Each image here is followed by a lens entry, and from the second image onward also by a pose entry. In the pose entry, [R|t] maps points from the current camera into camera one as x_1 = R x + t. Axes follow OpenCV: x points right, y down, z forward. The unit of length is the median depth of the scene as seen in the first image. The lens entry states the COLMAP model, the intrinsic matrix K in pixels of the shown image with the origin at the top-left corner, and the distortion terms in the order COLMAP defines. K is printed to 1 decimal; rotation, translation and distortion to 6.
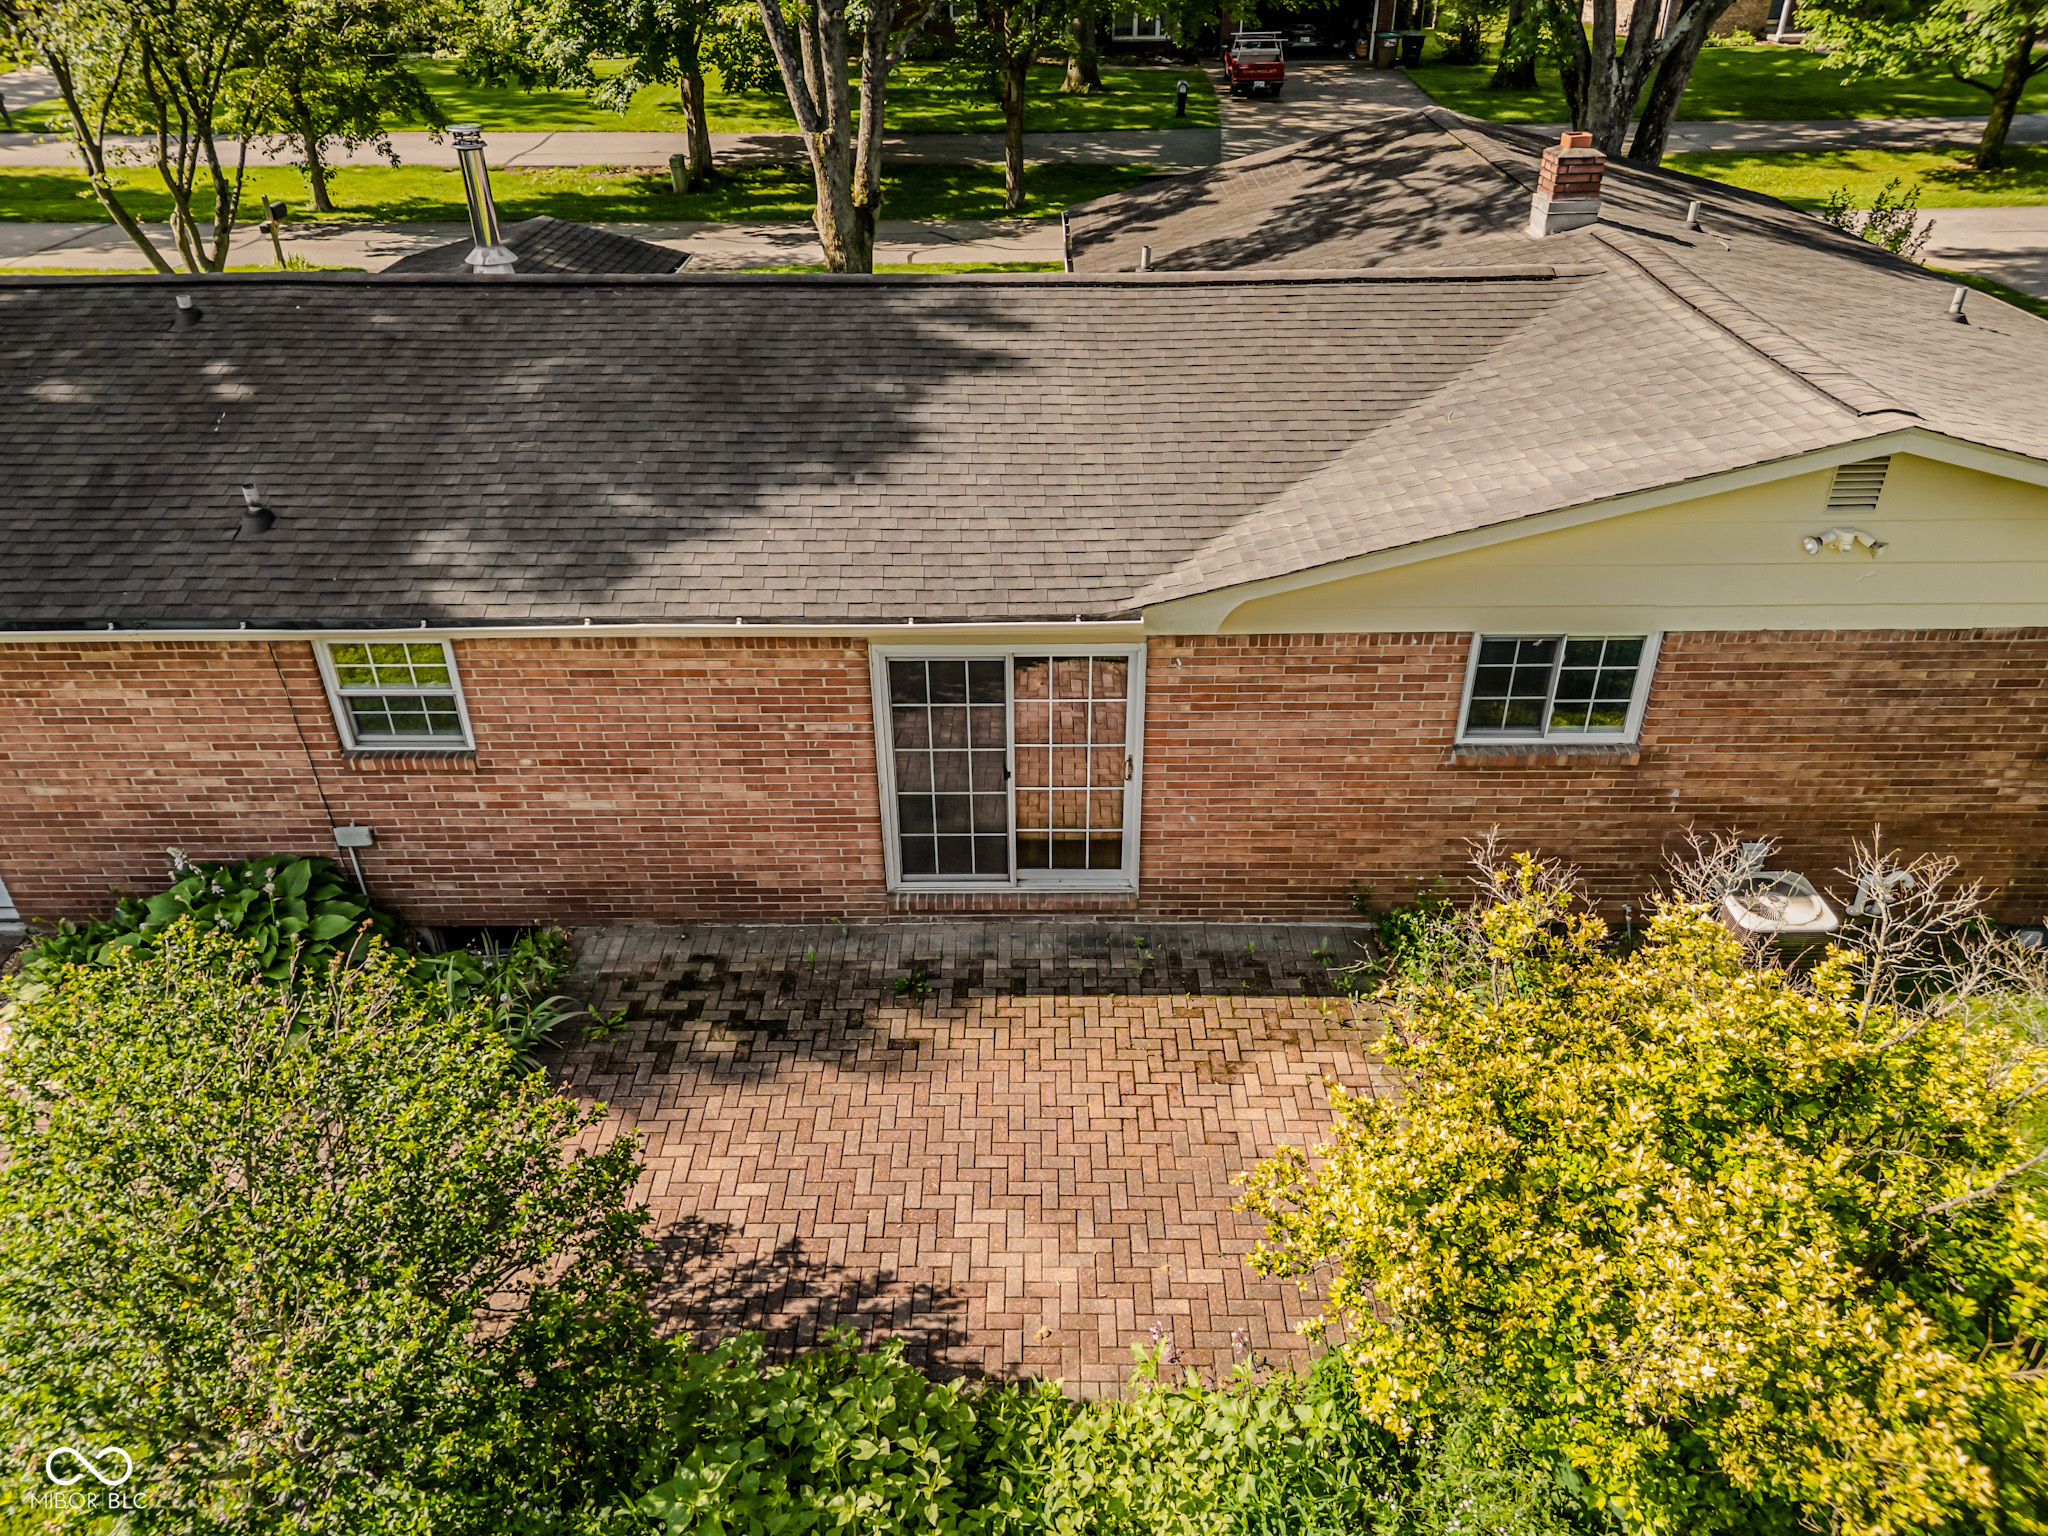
lens RADIAL K [[1425.3, 0, 1038.2], [0, 1425.3, 751.8], [0, 0, 1]] dist [0.048881, -0.036235]
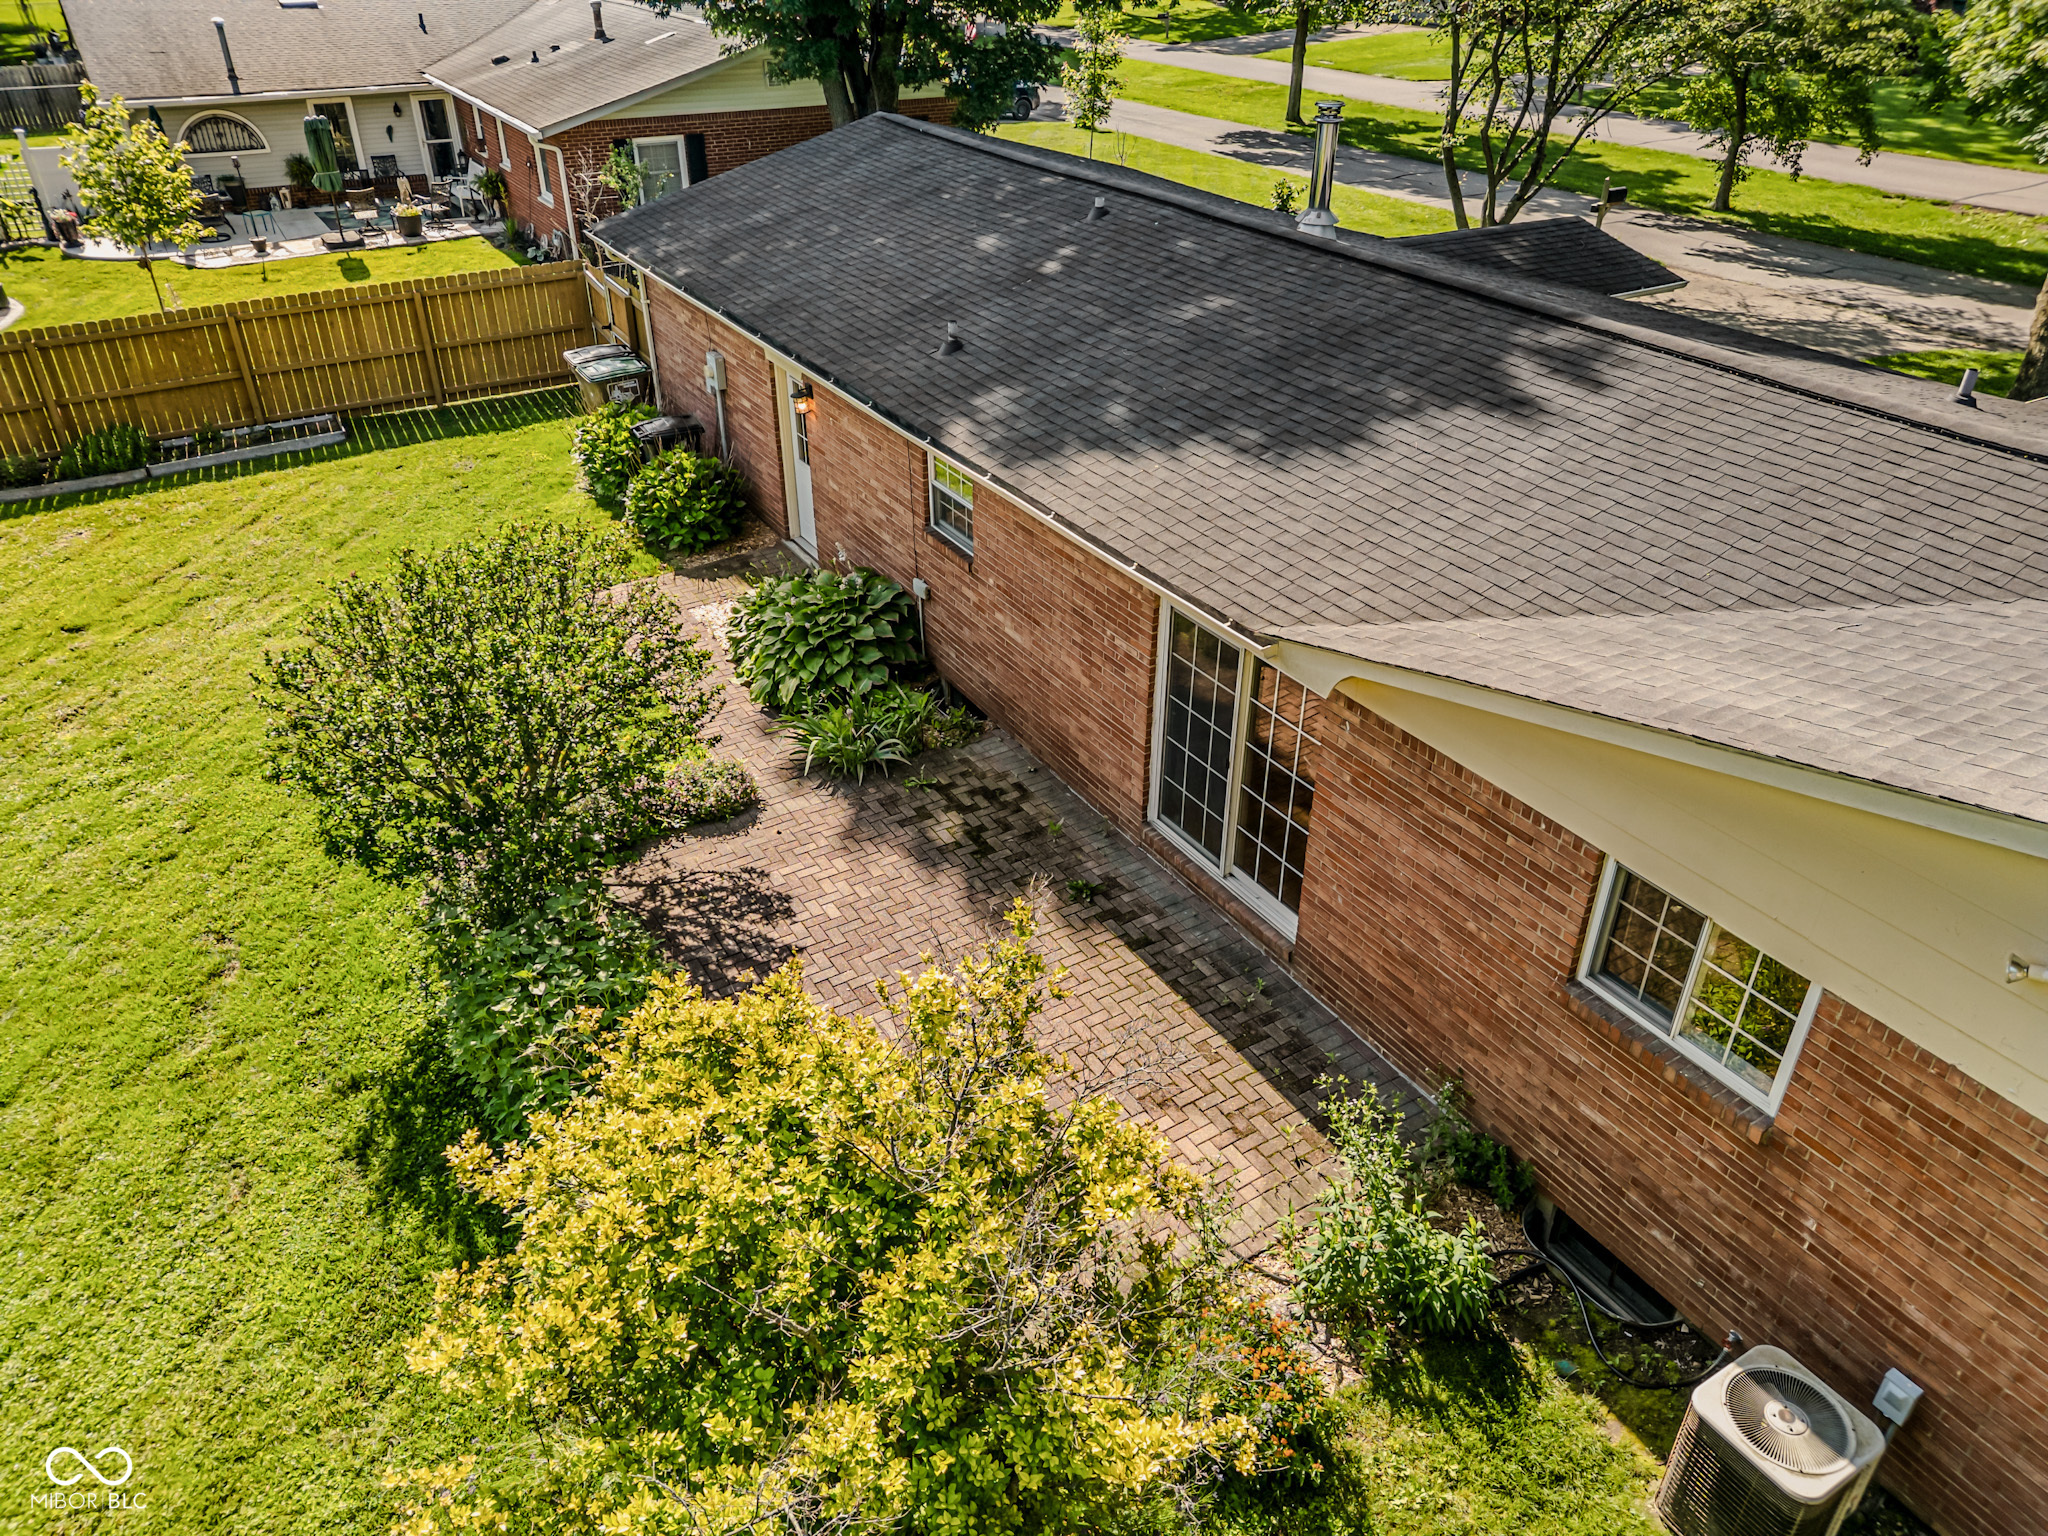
lens RADIAL K [[1425.3, 0, 1044.2], [0, 1425.3, 753.9], [0, 0, 1]] dist [0.048881, -0.036235]
pose [[0.530144, 0.452773, -0.716899, 0.670339], [-0.454465, 0.865520, 0.210563, -0.153195], [0.715828, 0.214177, 0.664619, 0.228775]]
